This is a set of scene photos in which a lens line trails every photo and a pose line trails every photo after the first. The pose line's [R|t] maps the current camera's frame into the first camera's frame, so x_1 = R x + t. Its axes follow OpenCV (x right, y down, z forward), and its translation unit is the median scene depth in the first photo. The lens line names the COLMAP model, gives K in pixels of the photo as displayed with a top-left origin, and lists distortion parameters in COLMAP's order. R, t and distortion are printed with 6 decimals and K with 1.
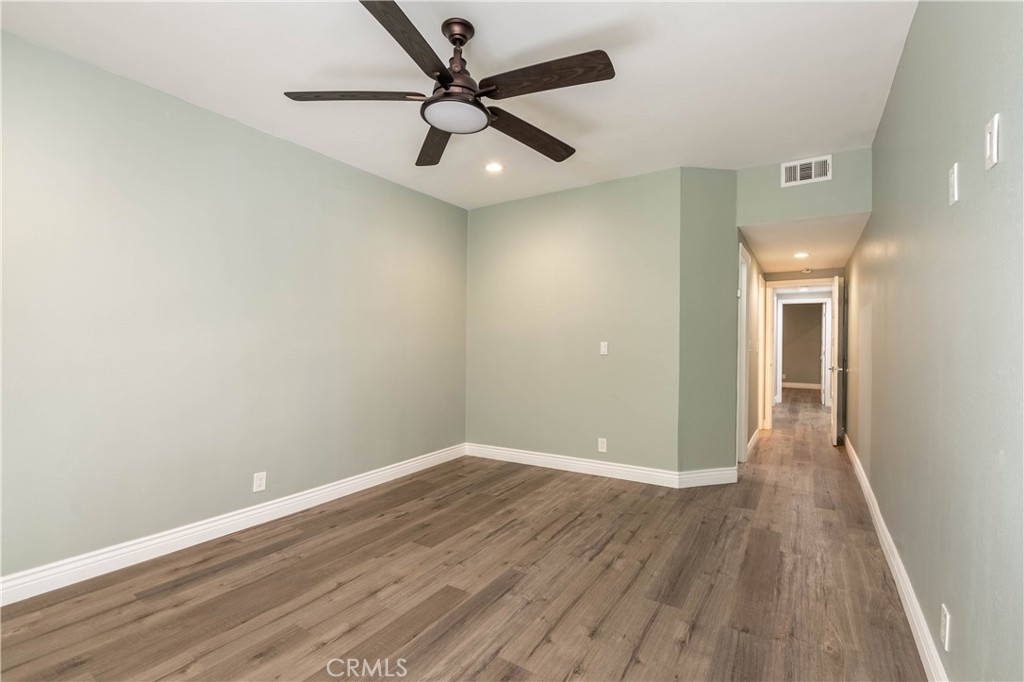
lens RADIAL K [[454.6, 0, 509.5], [0, 454.6, 340.0], [0, 0, 1]] dist [0.006527, -0.009205]
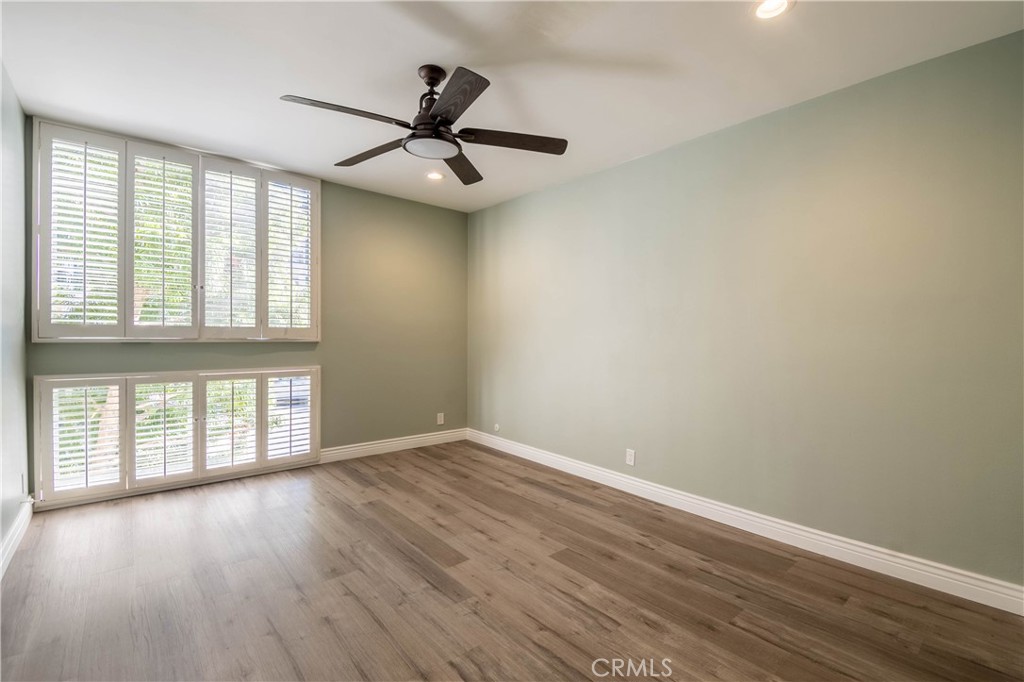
lens RADIAL K [[454.6, 0, 509.2], [0, 454.6, 337.6], [0, 0, 1]] dist [0.006527, -0.009205]
pose [[-0.286513, -0.000187, -0.958076, 0.700158], [-0.008563, 0.999961, 0.002366, 0.013638], [0.958038, 0.008882, -0.286503, 1.135867]]
